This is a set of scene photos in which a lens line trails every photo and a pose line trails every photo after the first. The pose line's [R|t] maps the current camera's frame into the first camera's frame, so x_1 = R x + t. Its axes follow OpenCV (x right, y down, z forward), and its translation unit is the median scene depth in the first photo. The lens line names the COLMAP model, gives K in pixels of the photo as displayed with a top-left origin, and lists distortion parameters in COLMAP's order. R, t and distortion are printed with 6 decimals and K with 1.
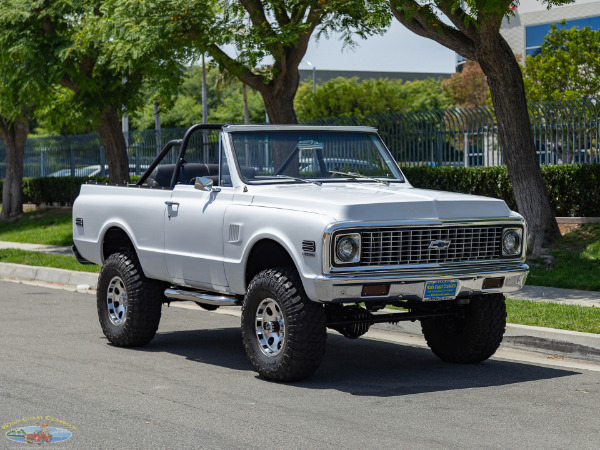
lens RADIAL K [[1745.1, 0, 309.7], [0, 1745.1, 231.6], [0, 0, 1]] dist [-0.009986, 0.000000]
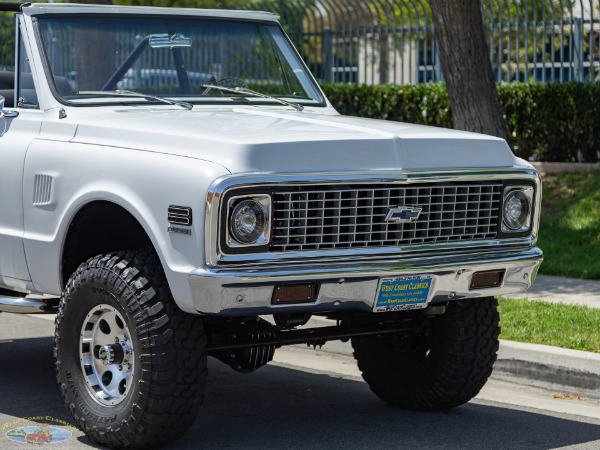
lens RADIAL K [[2160.3, 0, 273.2], [0, 2160.3, 220.6], [0, 0, 1]] dist [0.017534, 0.000000]
pose [[0.995578, 0.009177, 0.093486, -0.034938], [-0.011482, 0.999642, 0.024150, -0.007177], [-0.093231, -0.025117, 0.995328, 0.287938]]
